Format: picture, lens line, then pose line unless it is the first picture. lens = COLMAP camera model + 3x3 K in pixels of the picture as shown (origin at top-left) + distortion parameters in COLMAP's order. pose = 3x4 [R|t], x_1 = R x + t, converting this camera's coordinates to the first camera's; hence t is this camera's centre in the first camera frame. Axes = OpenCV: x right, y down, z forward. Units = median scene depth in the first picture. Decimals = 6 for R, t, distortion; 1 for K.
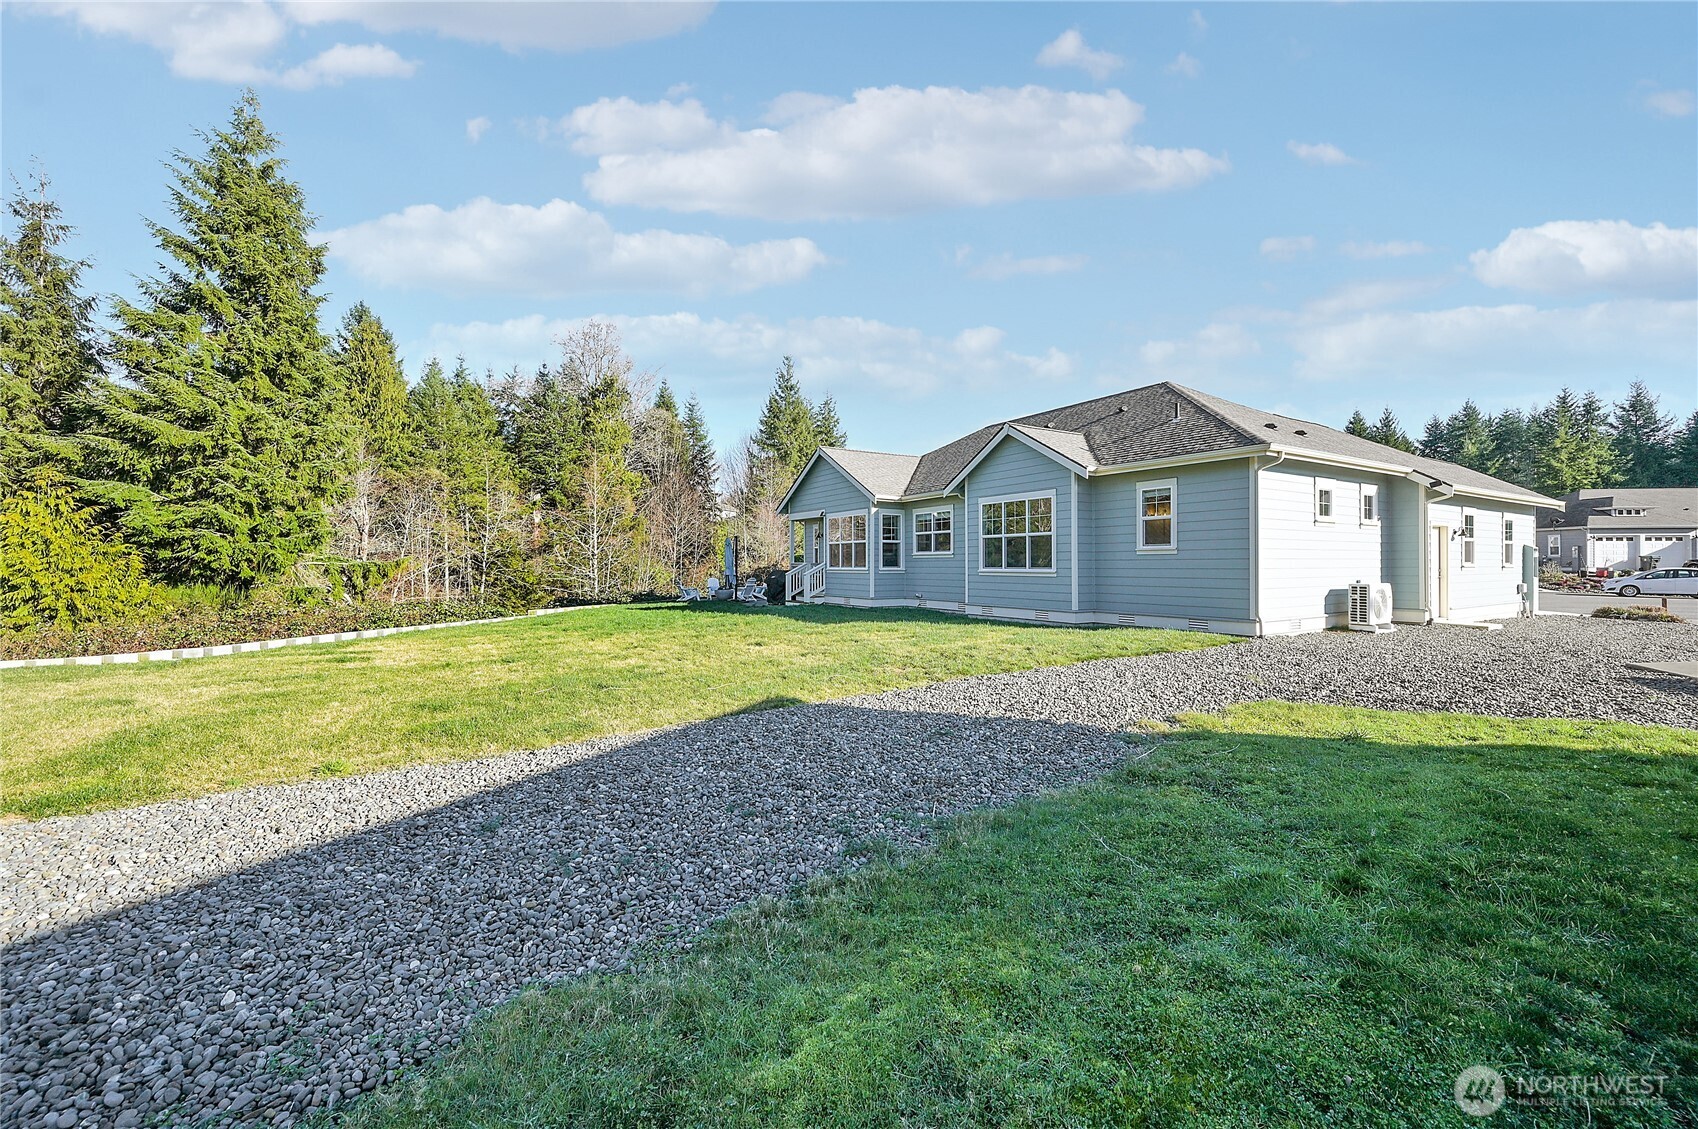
lens RADIAL K [[672.2, 0, 834.2], [0, 672.2, 562.3], [0, 0, 1]] dist [-0.007305, 0.000289]
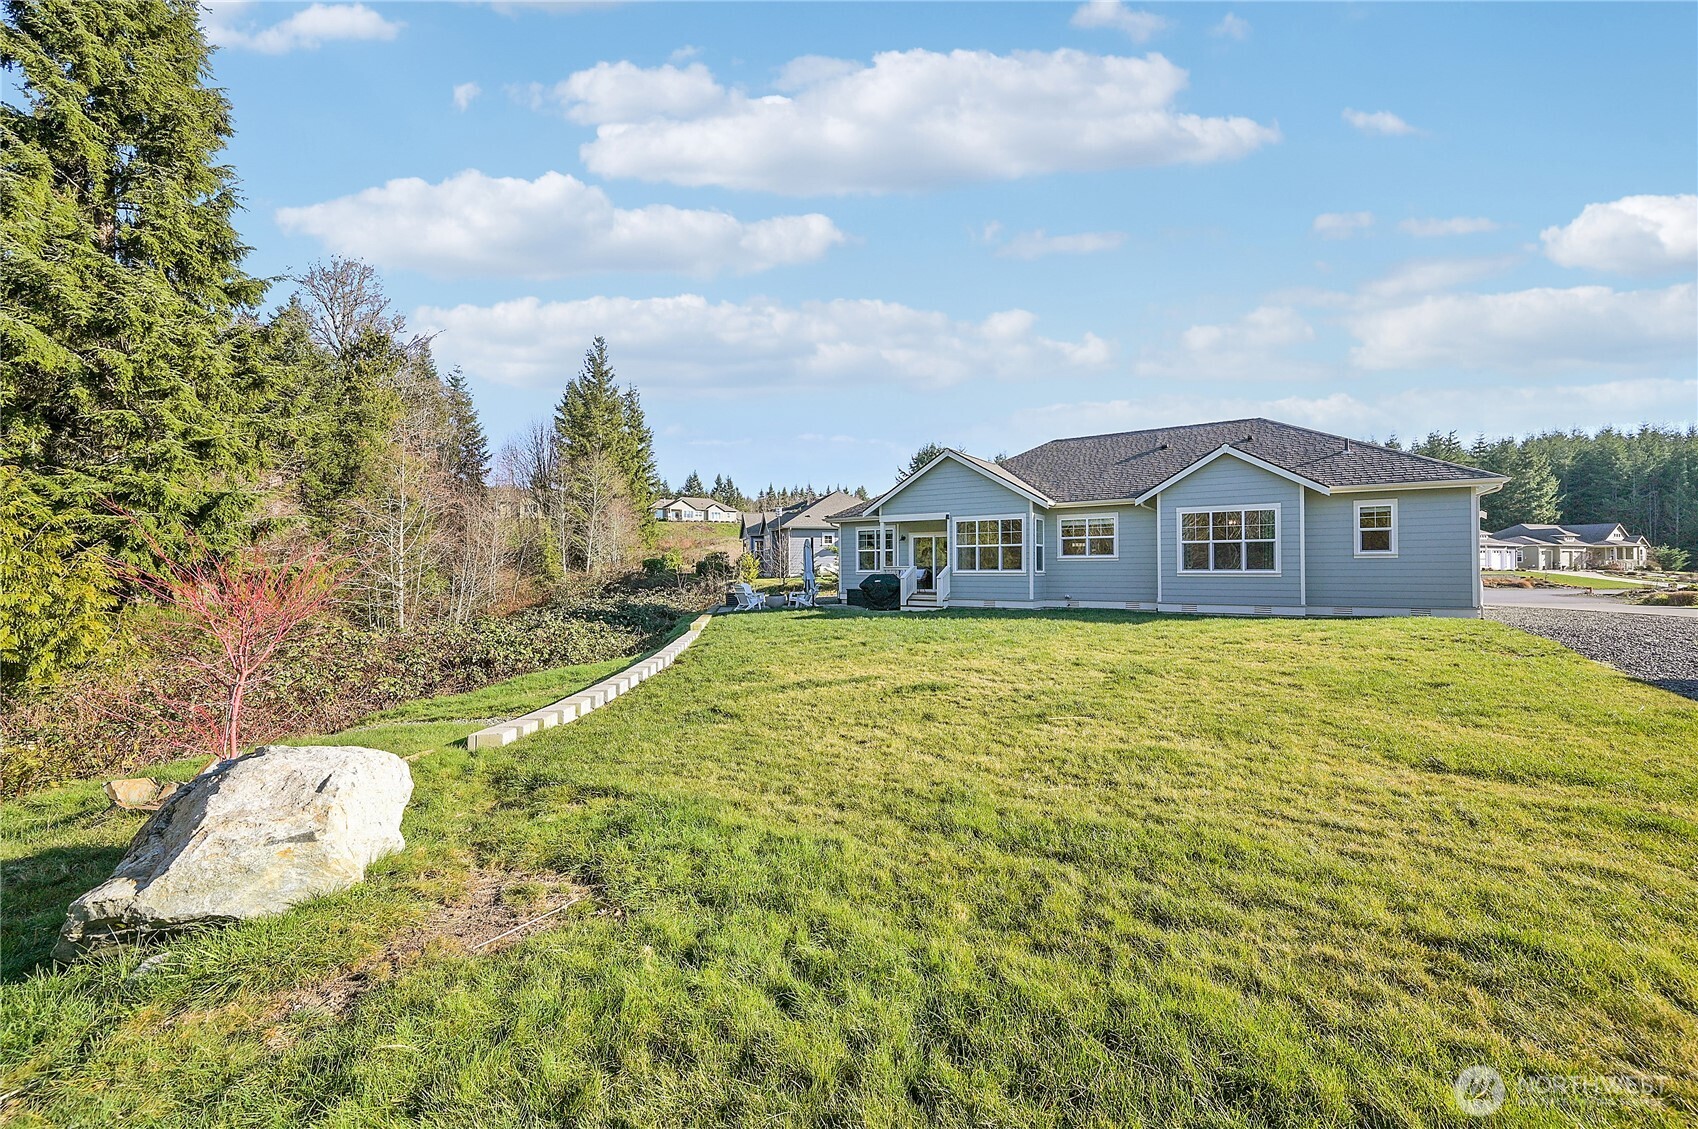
lens RADIAL K [[672.2, 0, 841.0], [0, 672.2, 569.9], [0, 0, 1]] dist [-0.007305, 0.000289]
pose [[0.906111, -0.003643, 0.423023, -0.417611], [0.001556, 0.999985, 0.005280, 0.000796], [-0.423036, -0.004126, 0.906103, 0.122993]]
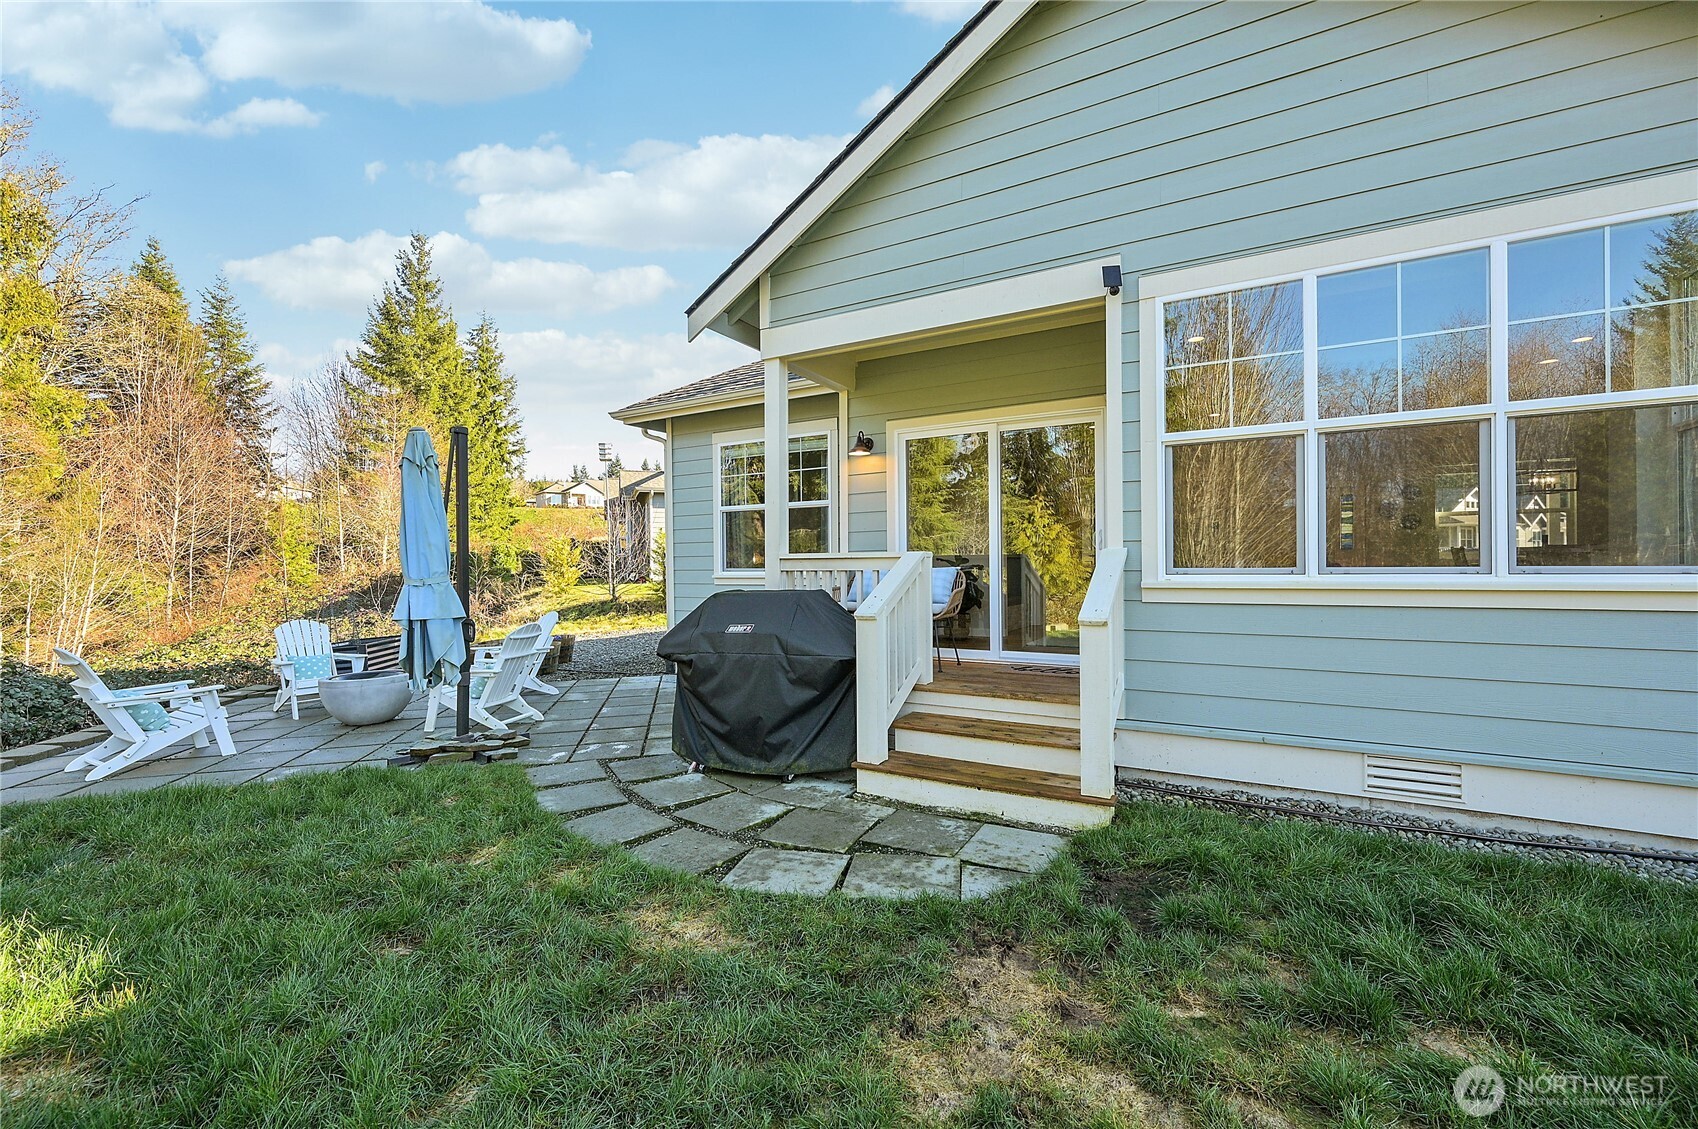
lens RADIAL K [[700.6, 0, 850.7], [0, 700.6, 560.9], [0, 0, 1]] dist [-0.000947, -0.000329]
pose [[0.866167, -0.007600, 0.499698, -0.129799], [0.009240, 0.999957, -0.000807, 0.002290], [-0.499670, 0.005316, 0.866200, 0.621301]]
